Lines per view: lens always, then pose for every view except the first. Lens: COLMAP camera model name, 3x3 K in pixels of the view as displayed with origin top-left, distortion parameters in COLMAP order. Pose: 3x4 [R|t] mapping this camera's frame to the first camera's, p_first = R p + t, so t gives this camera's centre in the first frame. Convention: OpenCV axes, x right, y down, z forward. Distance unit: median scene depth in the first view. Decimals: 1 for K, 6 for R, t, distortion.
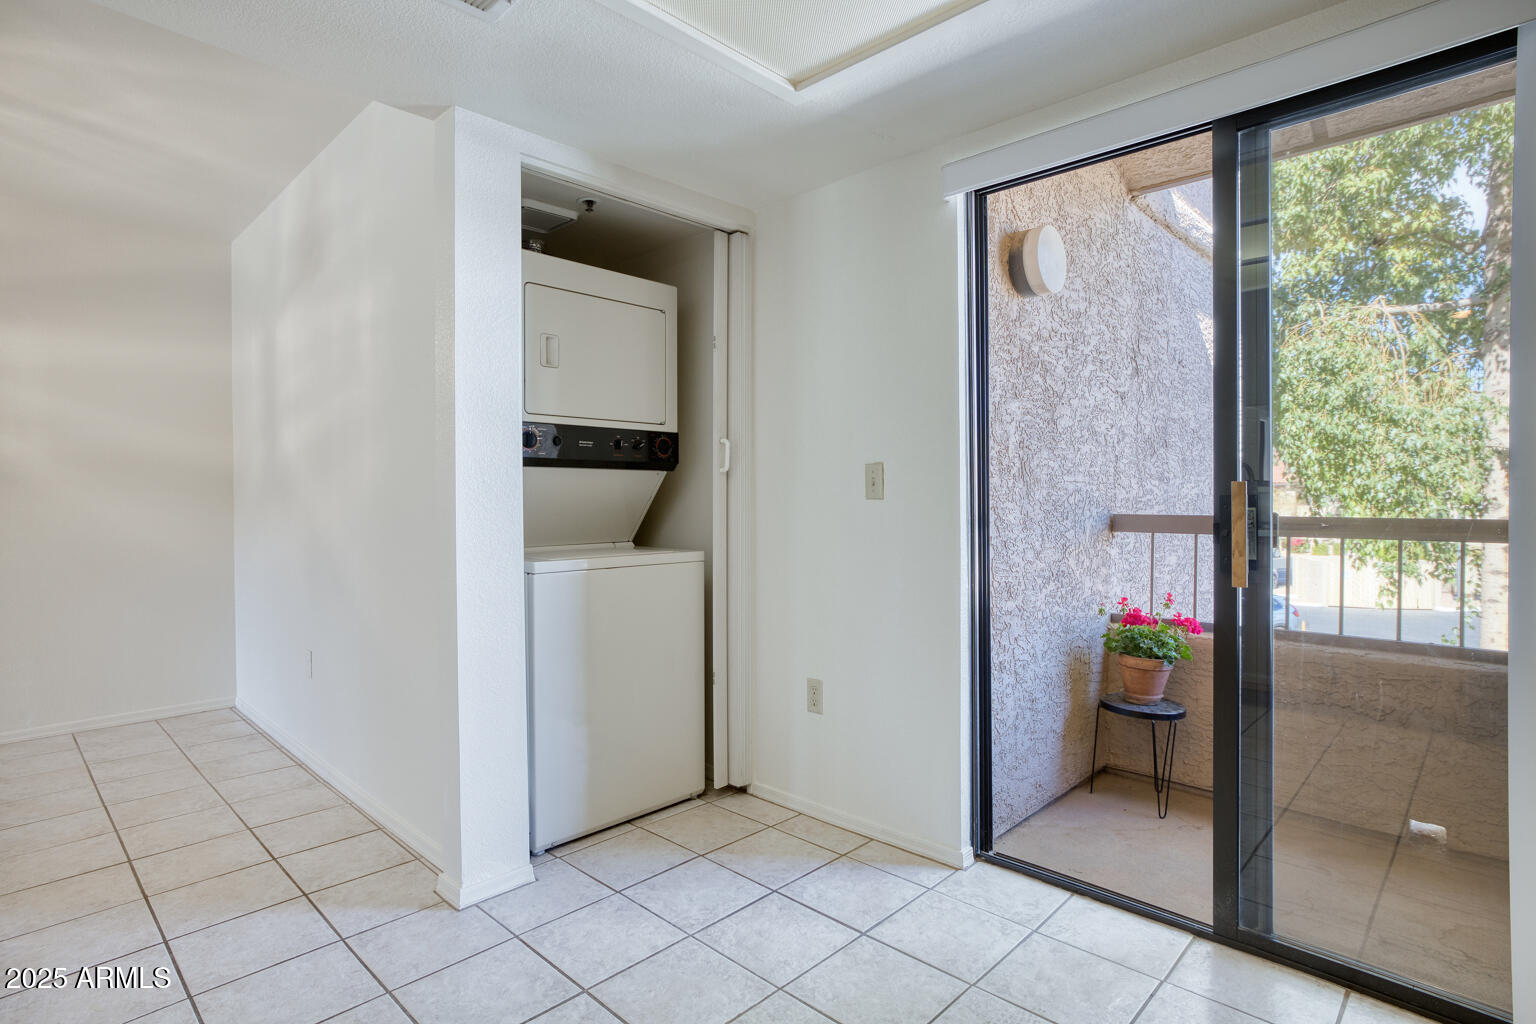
lens RADIAL K [[788.5, 0, 772.0], [0, 788.5, 515.6], [0, 0, 1]] dist [-0.004520, 0.002149]
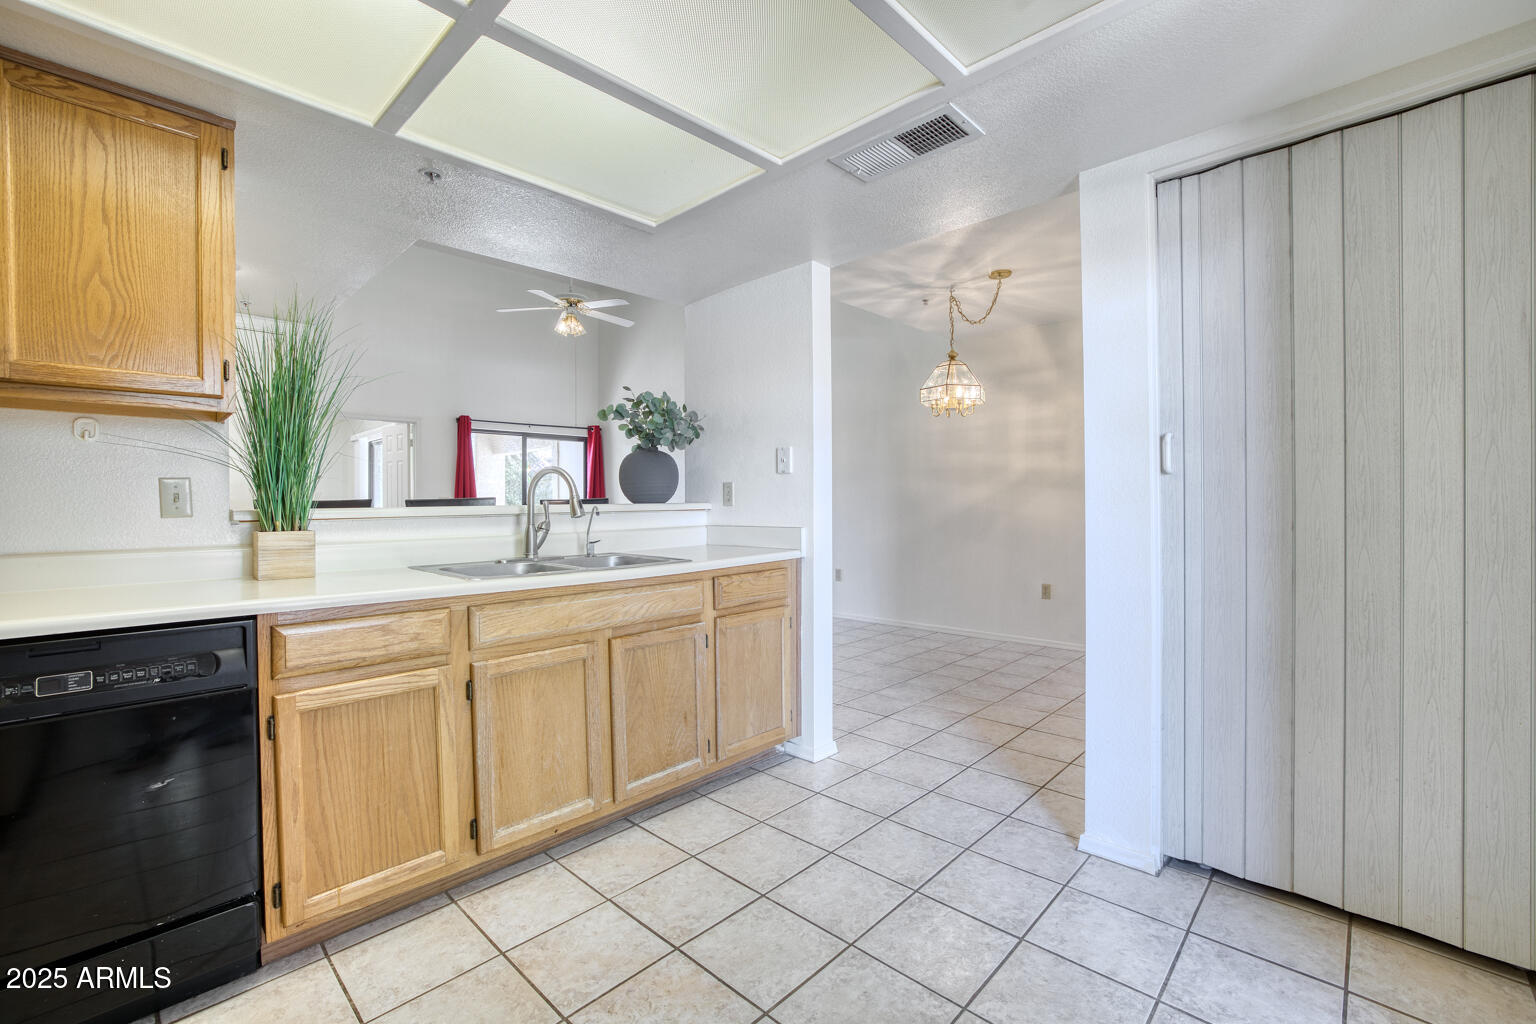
lens RADIAL K [[658.7, 0, 773.2], [0, 658.7, 514.2], [0, 0, 1]] dist [-0.020366, 0.000887]
pose [[0.015238, 0.019976, -0.999684, 0.571199], [-0.014232, 0.999703, 0.019759, -0.017885], [0.999783, 0.013926, 0.015518, 0.520057]]
